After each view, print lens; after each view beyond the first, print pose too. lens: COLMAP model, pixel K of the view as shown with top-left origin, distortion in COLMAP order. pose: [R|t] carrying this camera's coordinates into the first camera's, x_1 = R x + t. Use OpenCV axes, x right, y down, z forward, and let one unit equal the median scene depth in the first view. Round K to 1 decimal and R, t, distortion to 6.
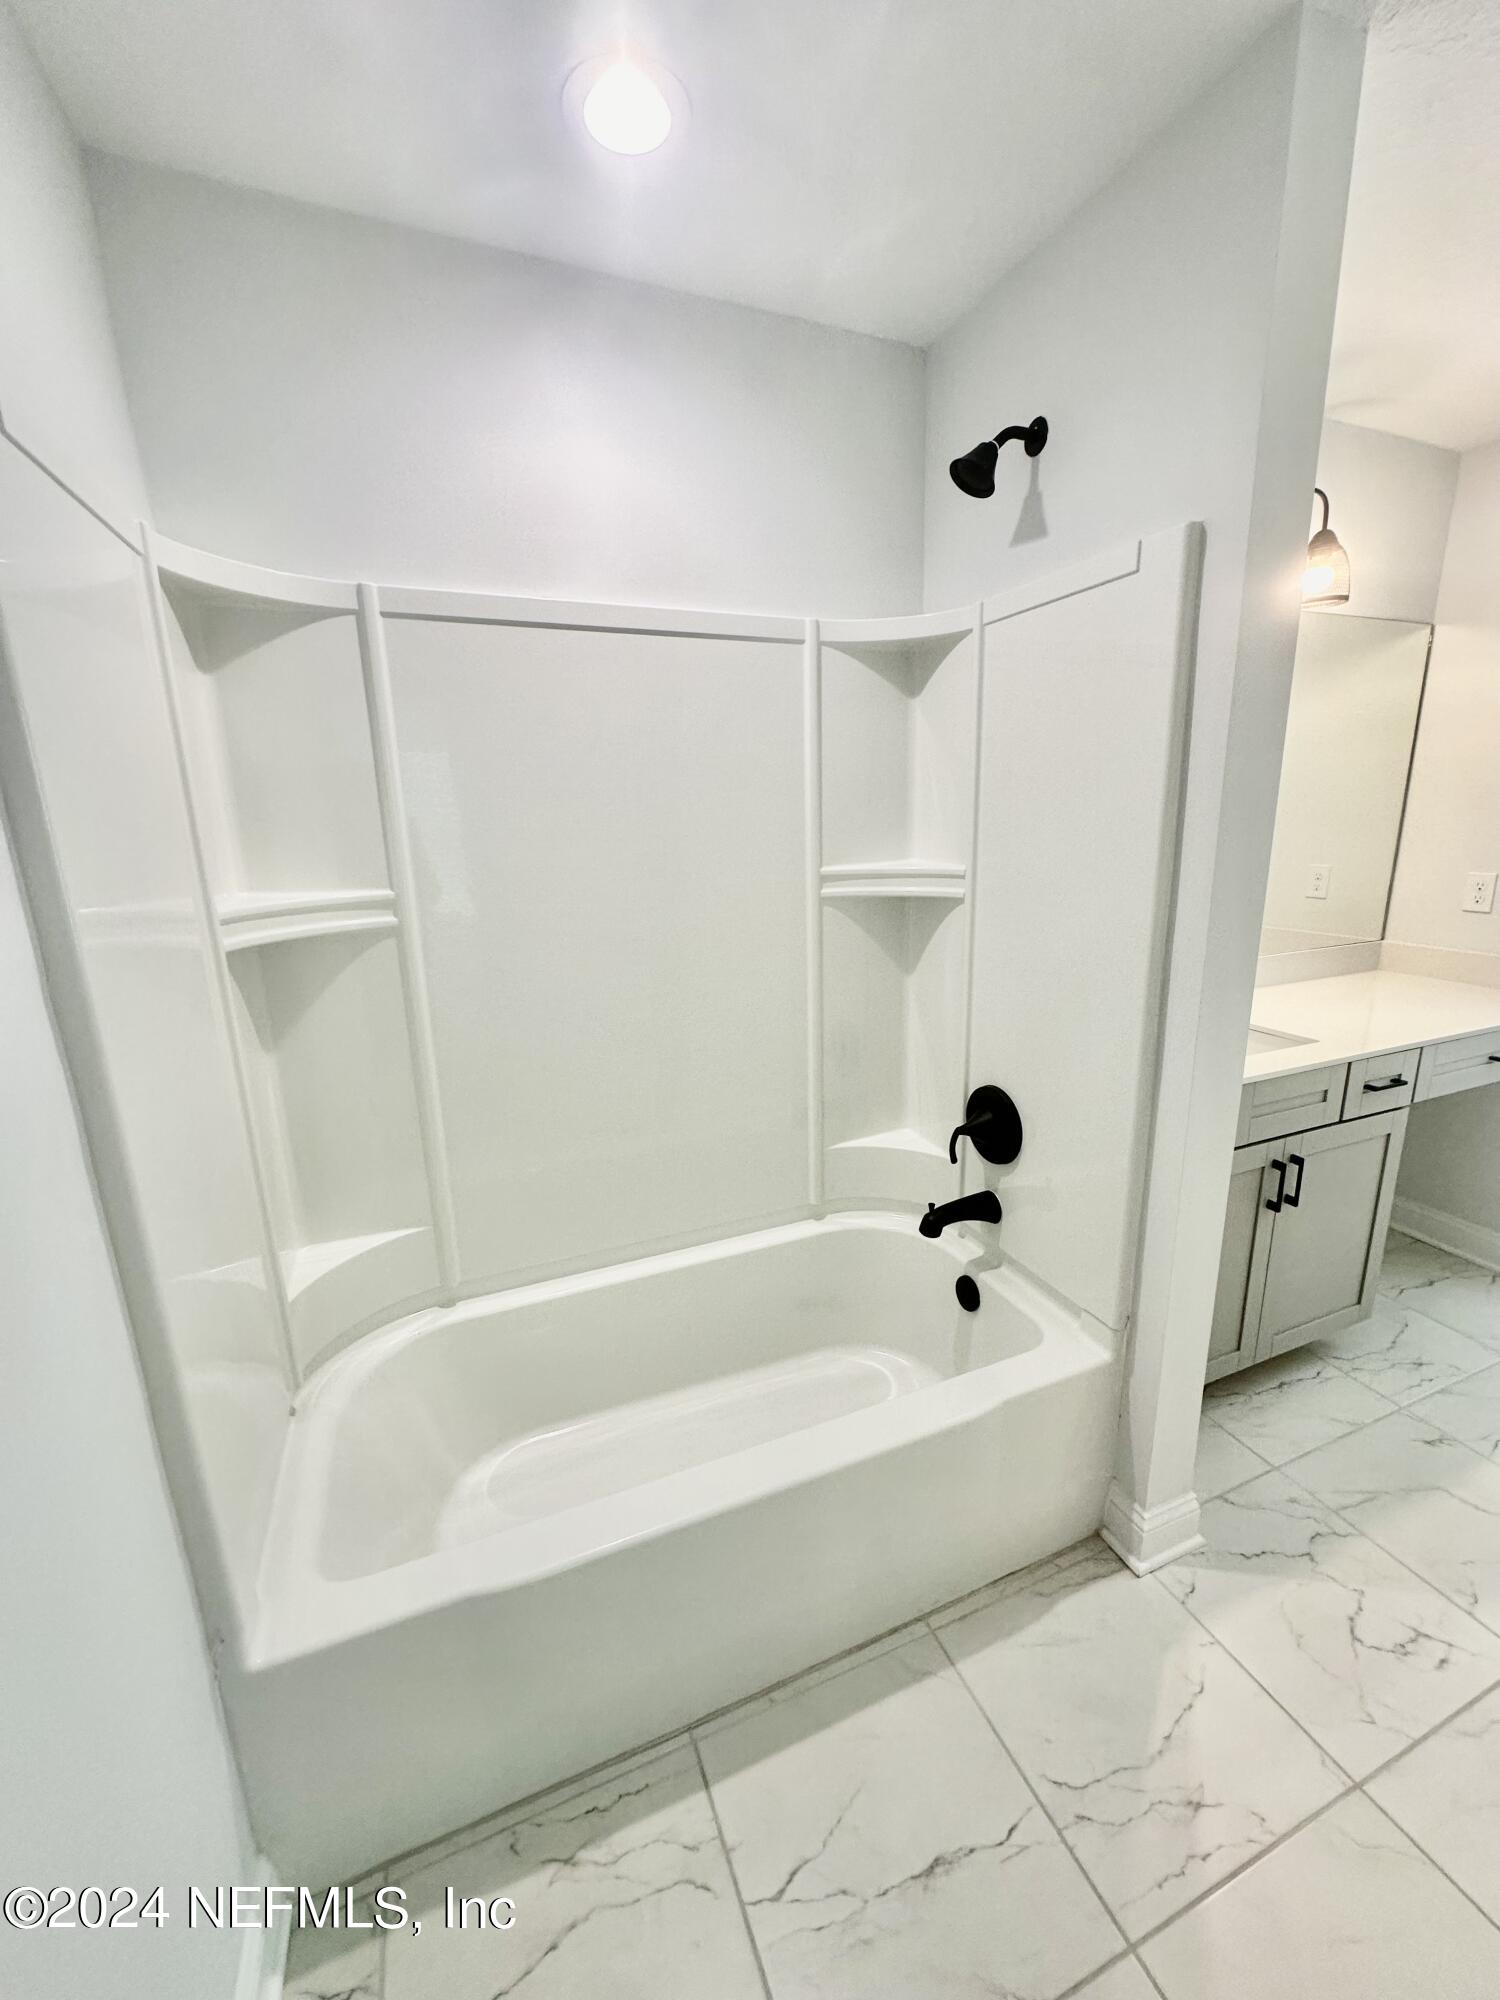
lens RADIAL K [[799.2, 0, 753.9], [0, 799.2, 1001.3], [0, 0, 1]] dist [-0.003859, 0.000346]
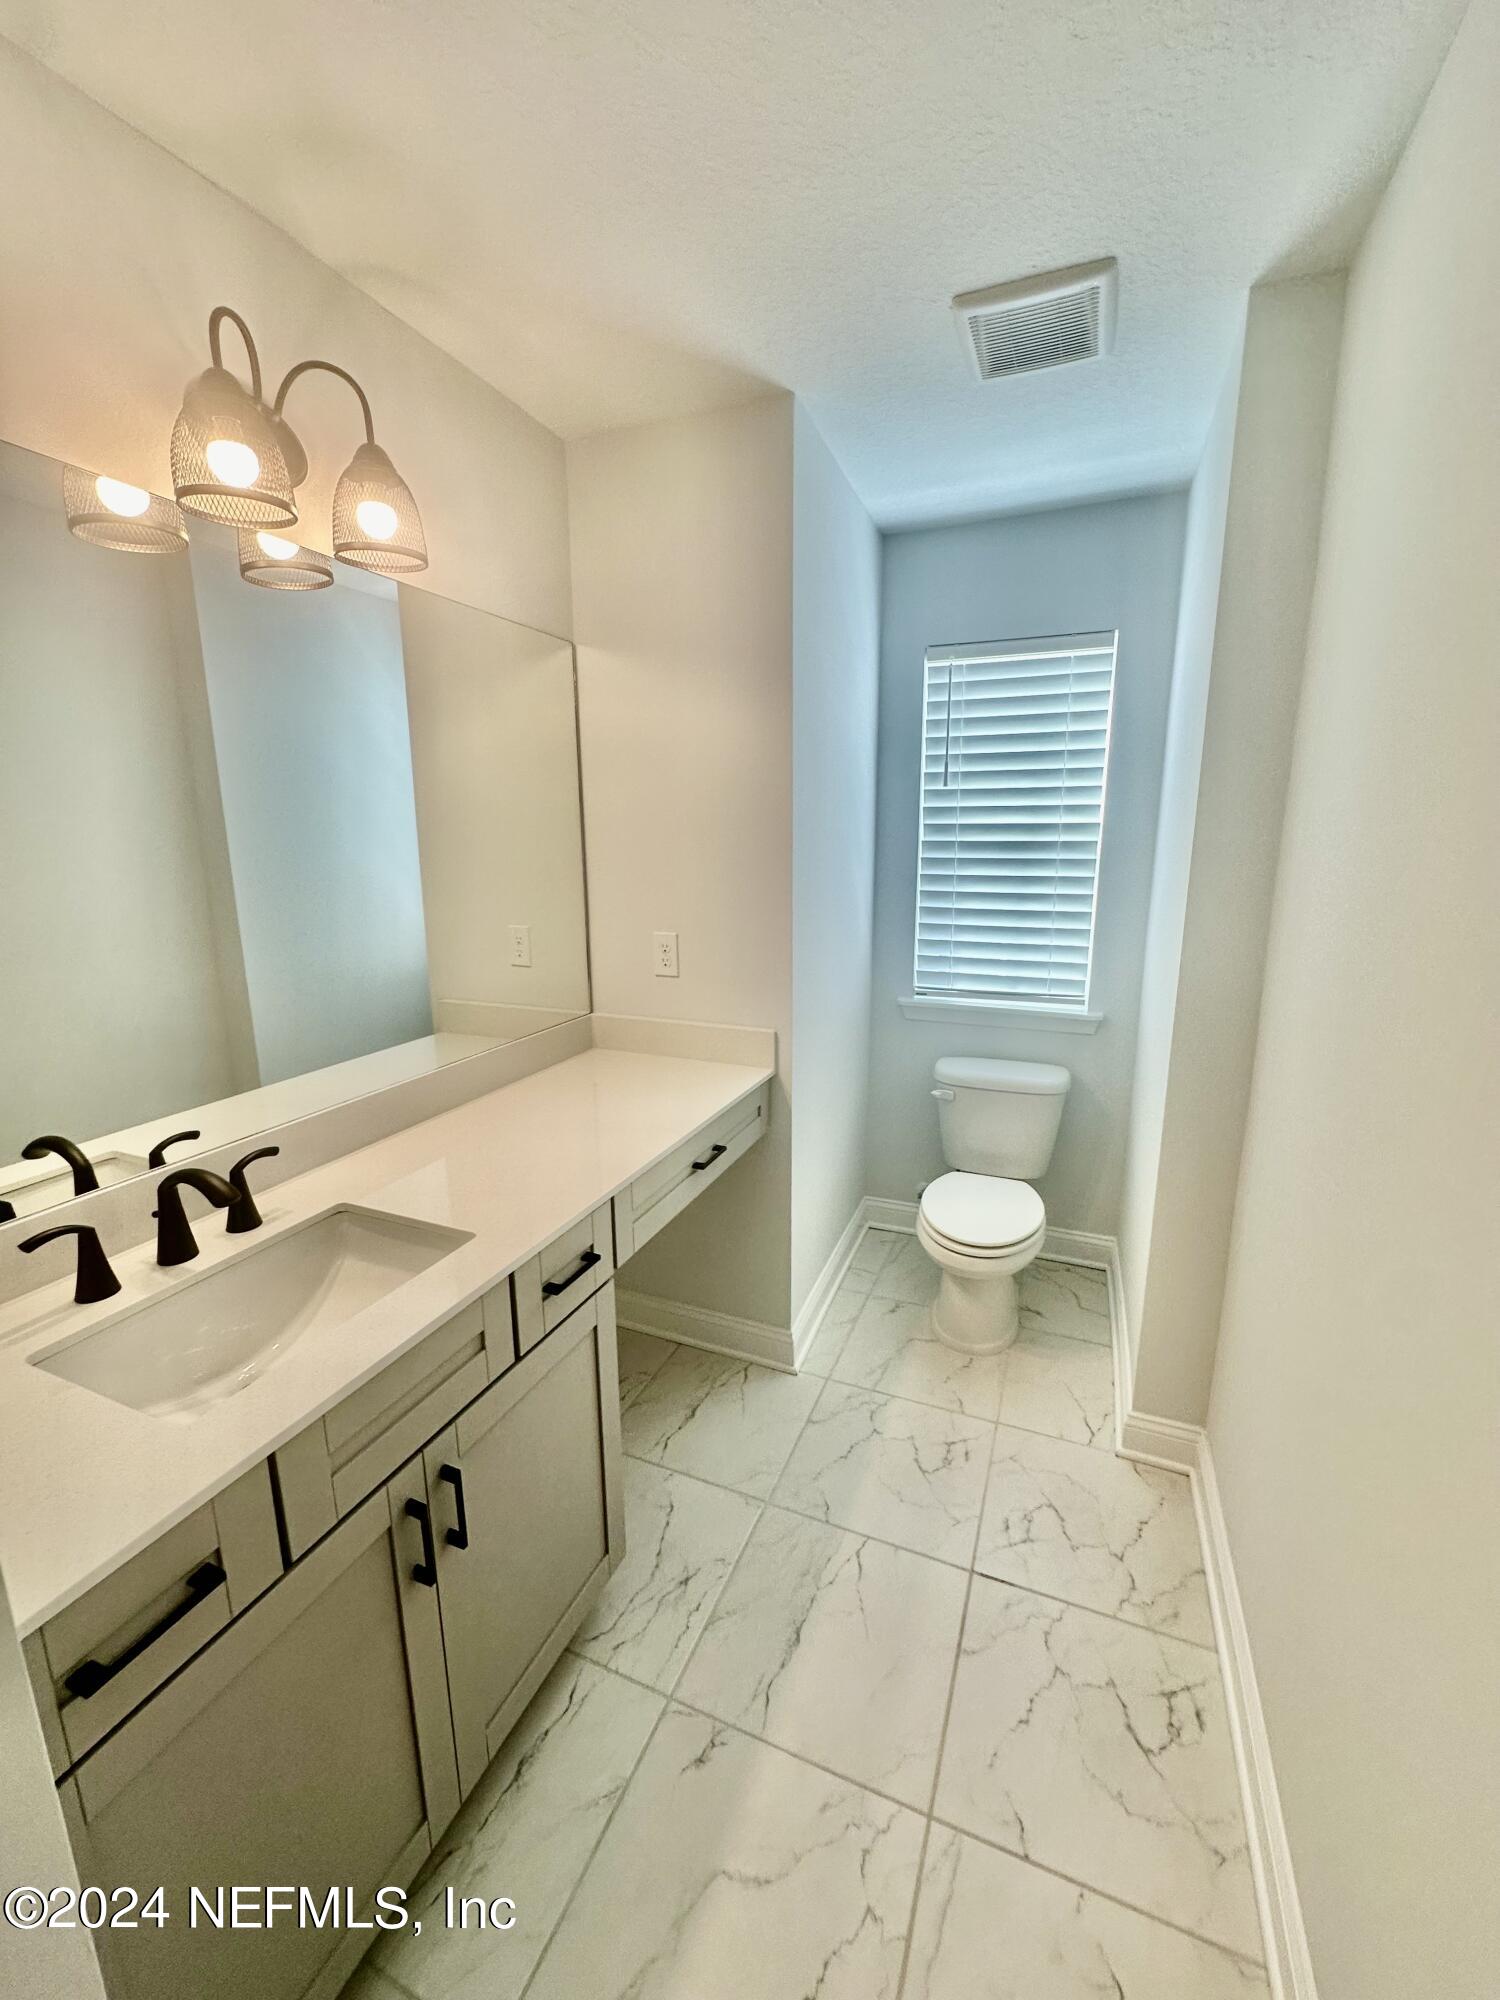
lens RADIAL K [[799.2, 0, 753.9], [0, 799.2, 1001.3], [0, 0, 1]] dist [-0.003859, 0.000346]
pose [[0.710900, -0.128978, 0.691365, 0.431022], [0.154473, 0.987670, 0.025417, -0.110753], [-0.686119, 0.088728, 0.722059, 0.356008]]
